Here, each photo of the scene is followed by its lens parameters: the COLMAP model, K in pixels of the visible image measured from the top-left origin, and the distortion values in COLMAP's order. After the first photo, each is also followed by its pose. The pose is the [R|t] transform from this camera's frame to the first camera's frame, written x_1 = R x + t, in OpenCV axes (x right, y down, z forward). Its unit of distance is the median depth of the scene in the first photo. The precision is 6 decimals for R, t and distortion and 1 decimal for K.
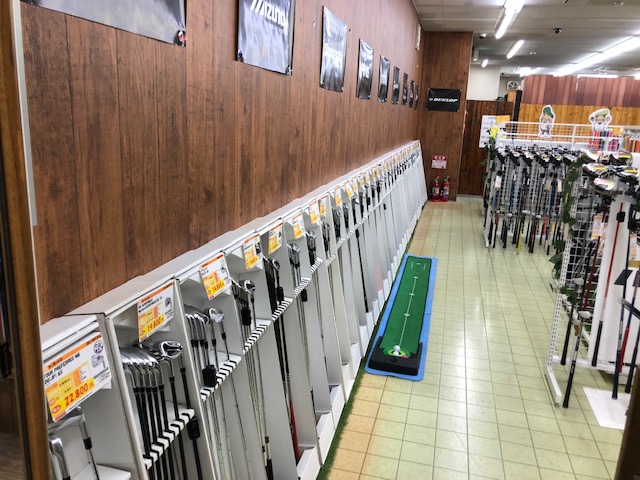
lens RADIAL K [[531.4, 0, 320.0], [0, 531.4, 240.0], [0, 0, 1]] dist [0.001529, 0.016467]
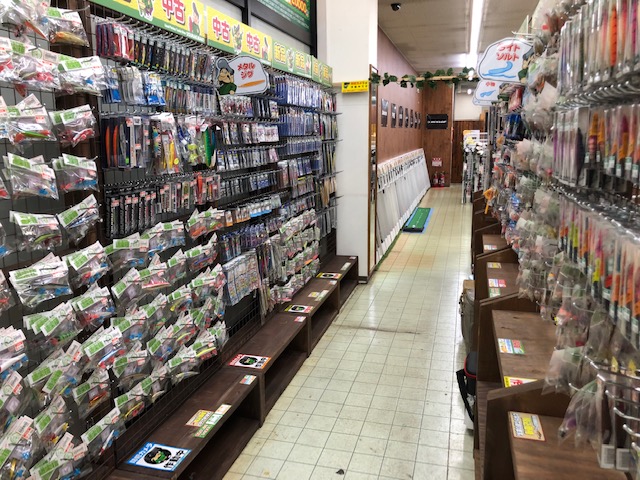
lens RADIAL K [[517.7, 0, 320.0], [0, 517.7, 240.0], [0, 0, 1]] dist [0.002490, 0.006164]
pose [[0.998371, -0.048006, -0.030819, -0.103491], [0.046880, 0.998242, -0.036264, 0.157018], [0.032506, 0.034760, 0.998867, -0.667623]]
